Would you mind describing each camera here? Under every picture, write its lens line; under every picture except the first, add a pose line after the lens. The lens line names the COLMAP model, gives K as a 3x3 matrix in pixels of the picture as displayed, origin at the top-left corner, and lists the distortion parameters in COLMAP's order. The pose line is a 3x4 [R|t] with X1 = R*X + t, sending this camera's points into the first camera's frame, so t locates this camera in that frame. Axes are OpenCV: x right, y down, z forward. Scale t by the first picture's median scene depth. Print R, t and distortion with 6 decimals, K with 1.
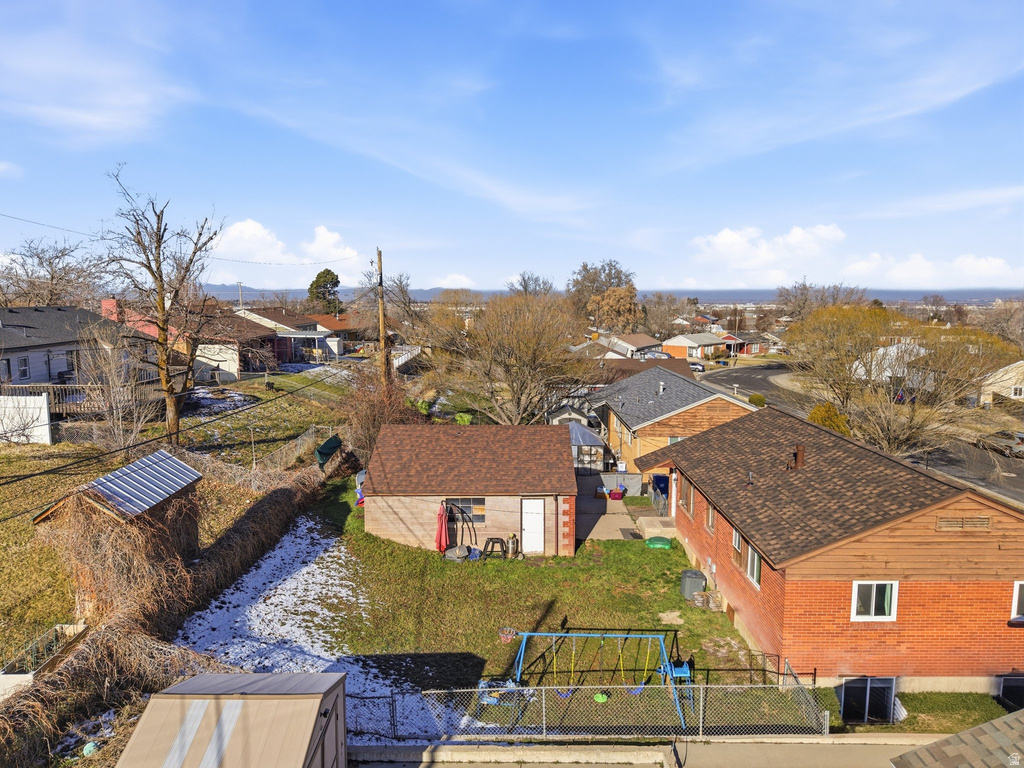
lens RADIAL K [[660.3, 0, 507.0], [0, 660.3, 382.1], [0, 0, 1]] dist [0.003182, -0.003011]
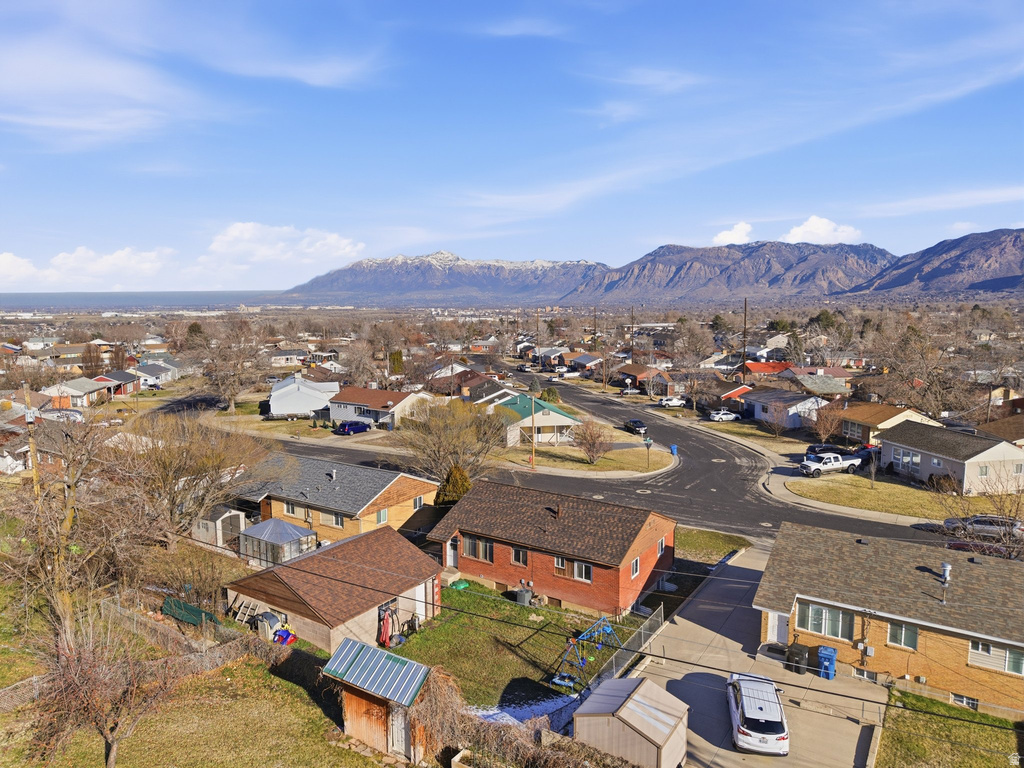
lens RADIAL K [[660.3, 0, 514.6], [0, 660.3, 382.8], [0, 0, 1]] dist [0.003182, -0.003011]
pose [[0.542358, -0.085882, 0.835747, -0.247251], [0.101900, 0.994142, 0.036031, -0.070206], [-0.833945, 0.065621, 0.547932, 0.005259]]
